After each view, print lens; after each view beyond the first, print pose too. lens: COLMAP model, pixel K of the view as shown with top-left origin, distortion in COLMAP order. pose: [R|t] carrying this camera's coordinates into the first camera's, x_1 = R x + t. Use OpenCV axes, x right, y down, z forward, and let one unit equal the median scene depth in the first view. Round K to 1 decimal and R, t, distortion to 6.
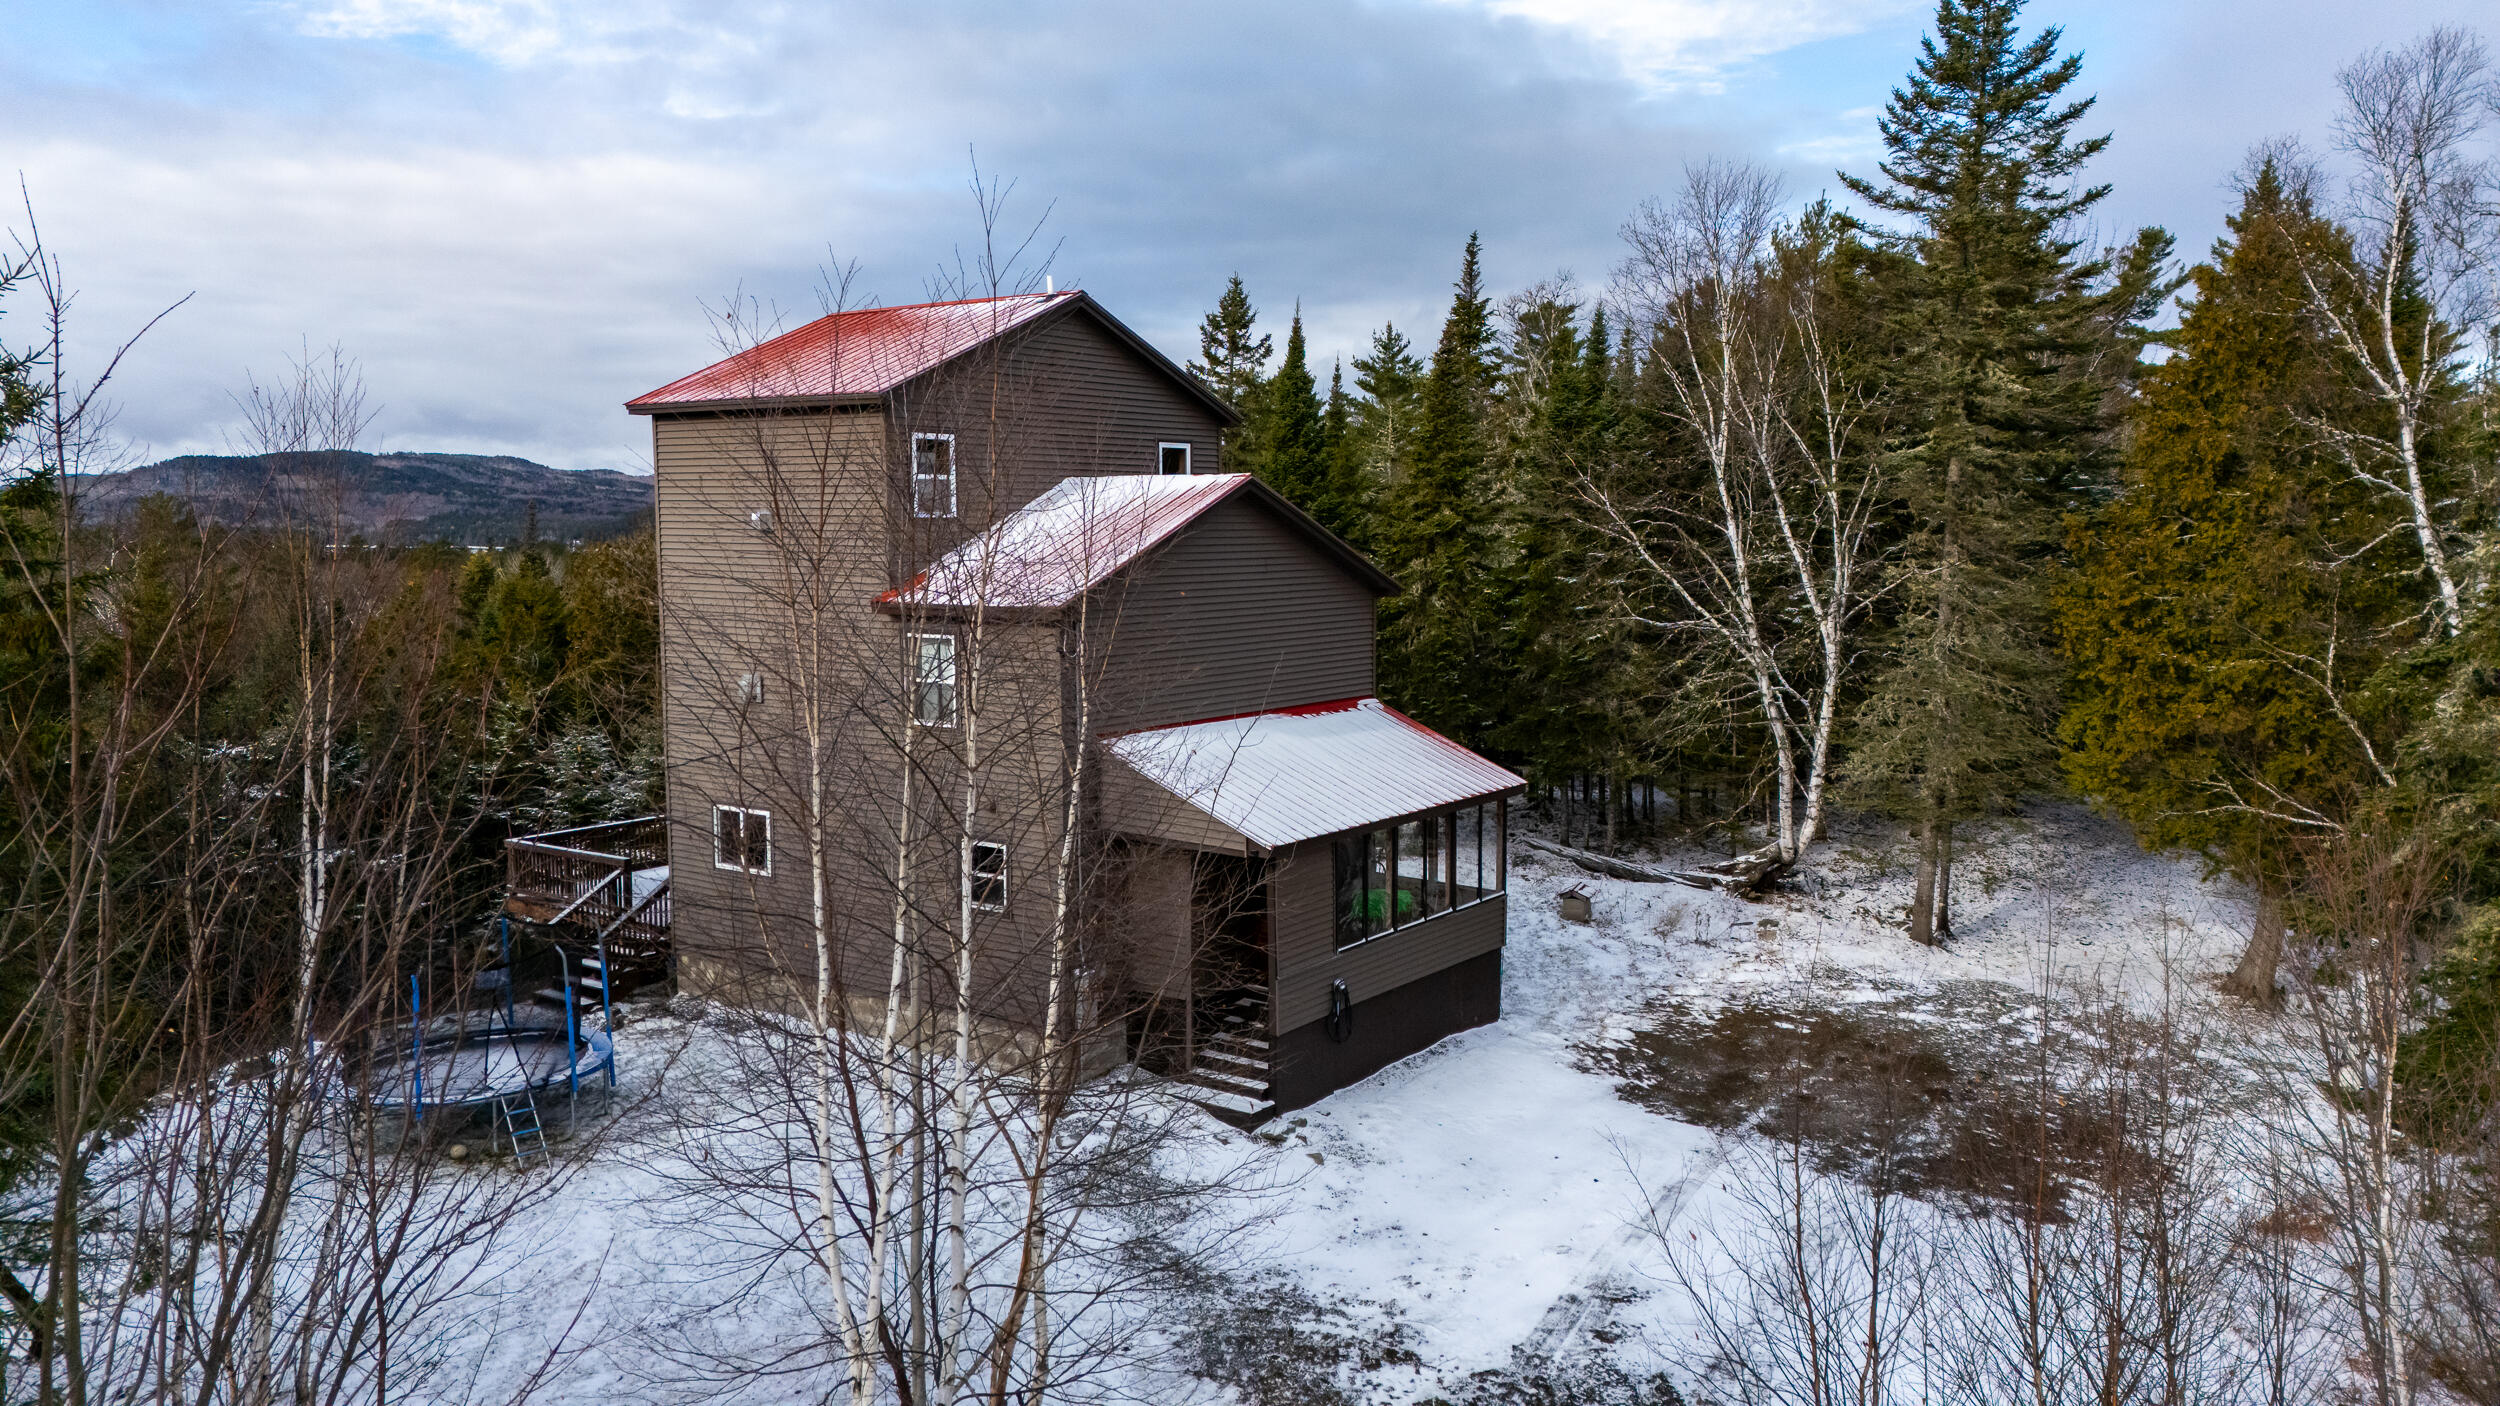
lens RADIAL K [[1809.6, 0, 1250.0], [0, 1809.6, 703.0], [0, 0, 1]] dist [0.072151, -0.057987]
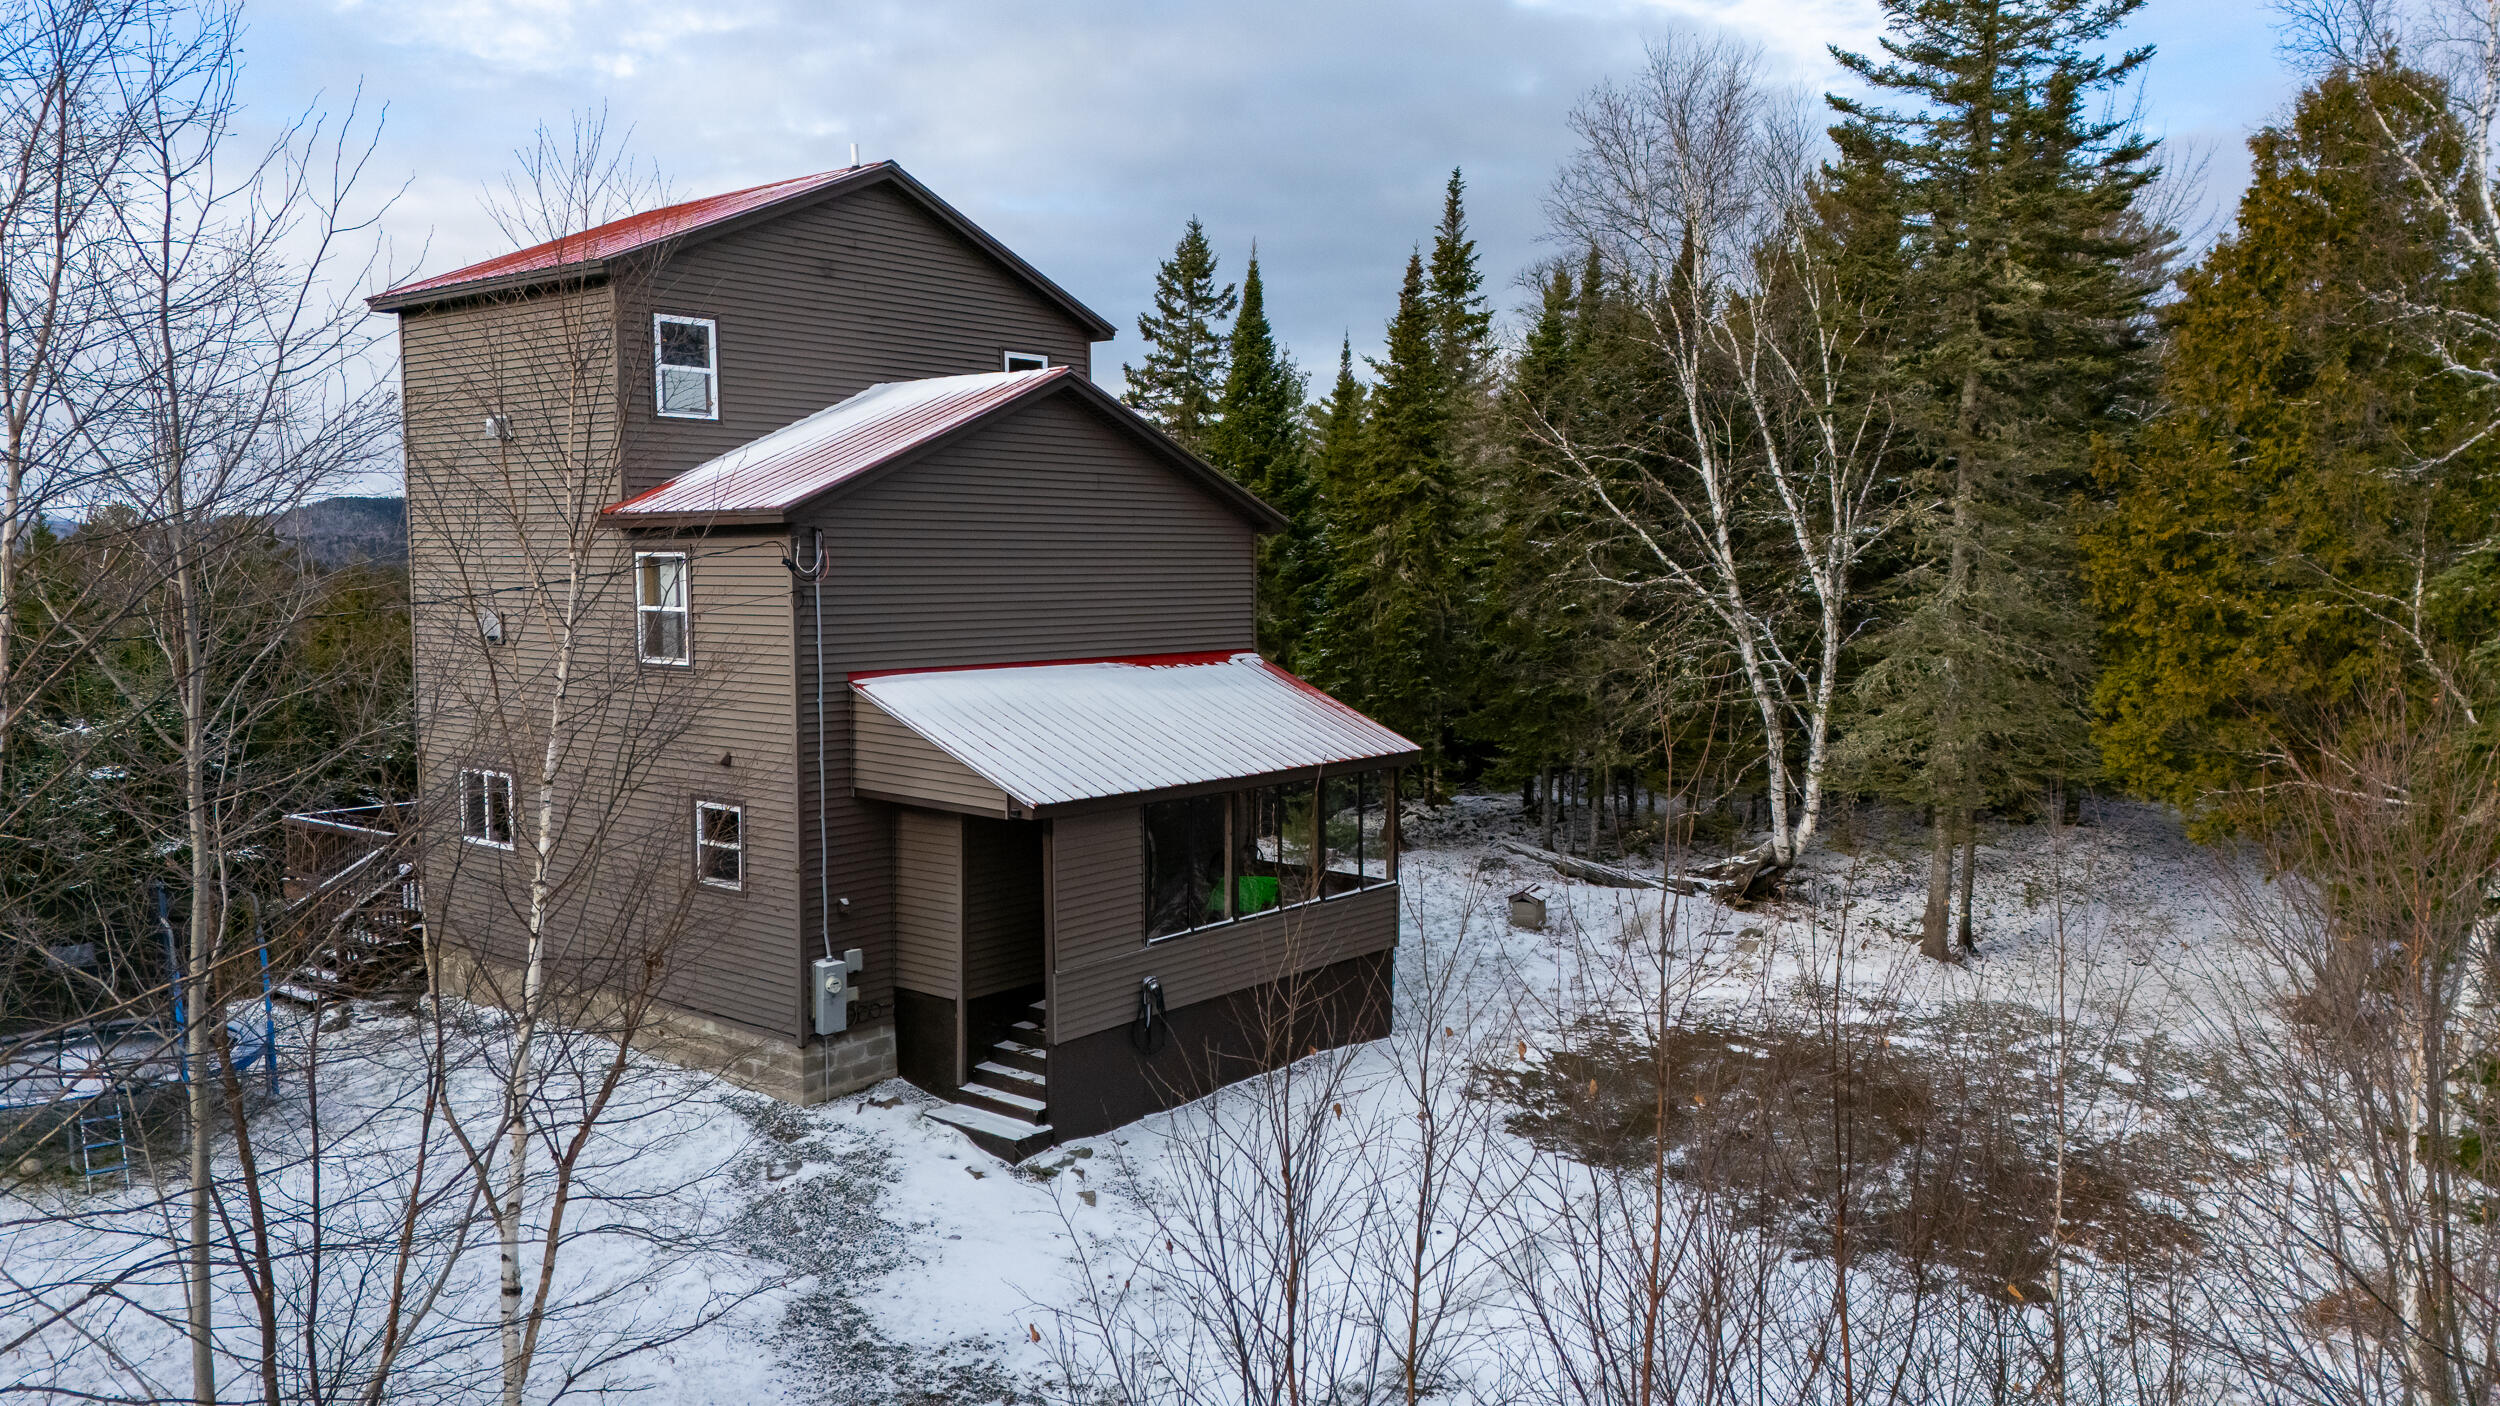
lens RADIAL K [[1809.6, 0, 1250.0], [0, 1809.6, 703.0], [0, 0, 1]] dist [0.072151, -0.057987]
pose [[0.998104, 0.006089, -0.061245, 0.116181], [-0.007382, 0.999754, -0.020905, 0.037569], [0.061103, 0.021318, 0.997904, 0.153322]]
